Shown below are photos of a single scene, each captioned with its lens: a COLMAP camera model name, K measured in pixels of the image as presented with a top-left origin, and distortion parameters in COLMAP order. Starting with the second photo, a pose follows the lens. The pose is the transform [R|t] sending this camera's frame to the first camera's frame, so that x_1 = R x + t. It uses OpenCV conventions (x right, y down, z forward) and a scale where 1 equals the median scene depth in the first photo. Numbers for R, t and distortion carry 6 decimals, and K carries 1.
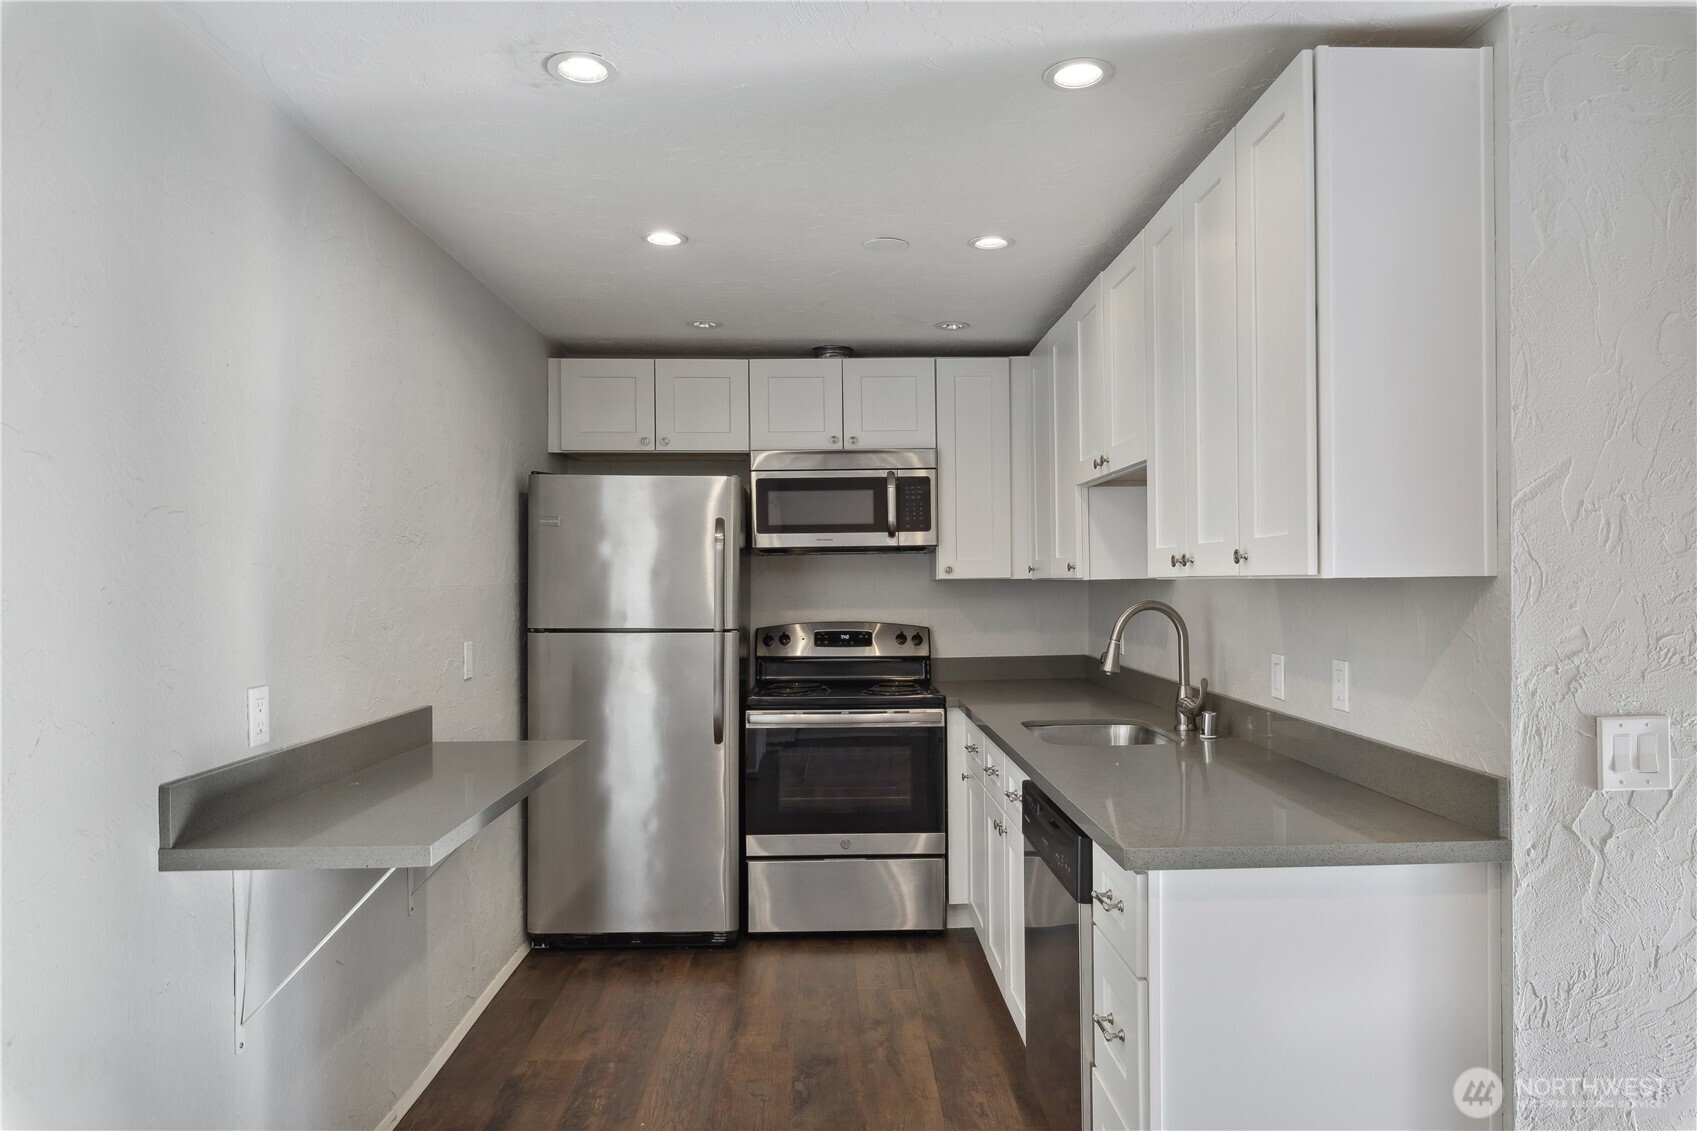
lens RADIAL K [[1071.8, 0, 849.0], [0, 1071.8, 569.6], [0, 0, 1]] dist [0.003293, 0.000473]
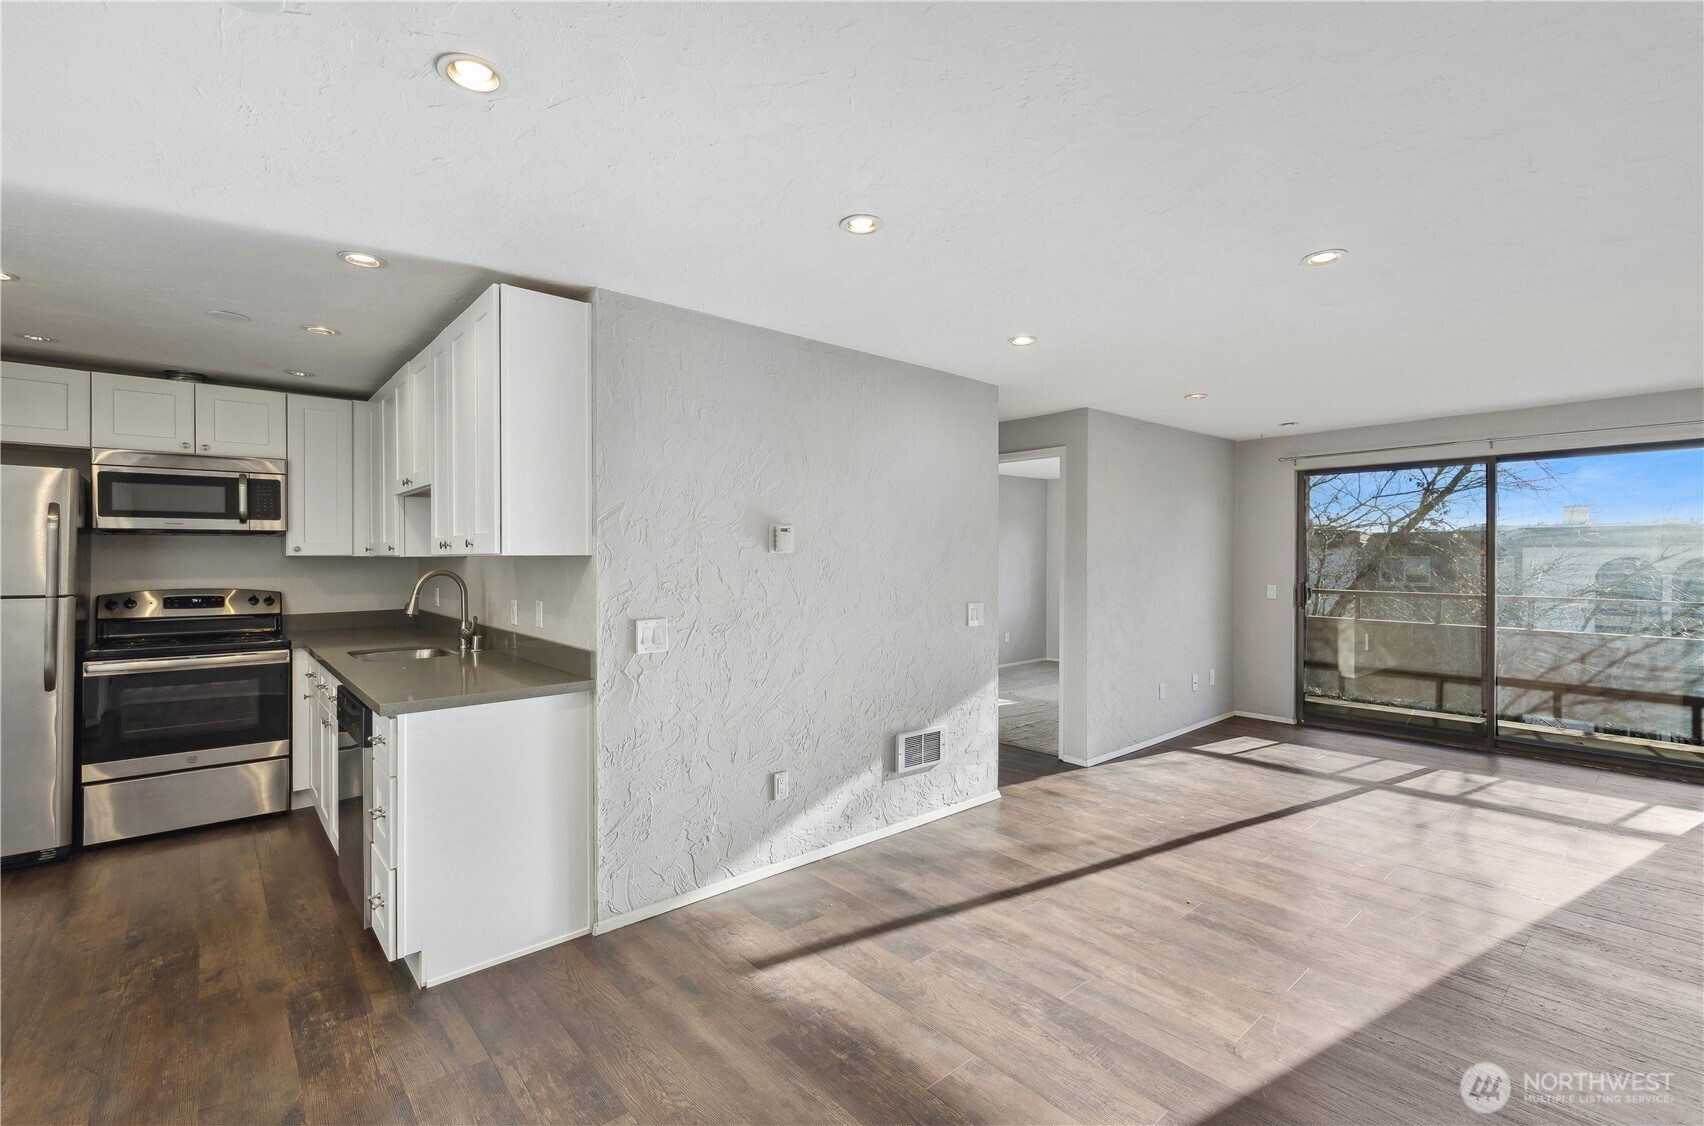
lens RADIAL K [[745.9, 0, 851.0], [0, 745.9, 555.4], [0, 0, 1]] dist [0.001347, 0.001115]
pose [[0.766166, 0.010551, 0.642556, 0.029071], [-0.012502, 0.999921, -0.001513, 0.001165], [-0.642521, -0.006874, 0.766238, -0.242730]]
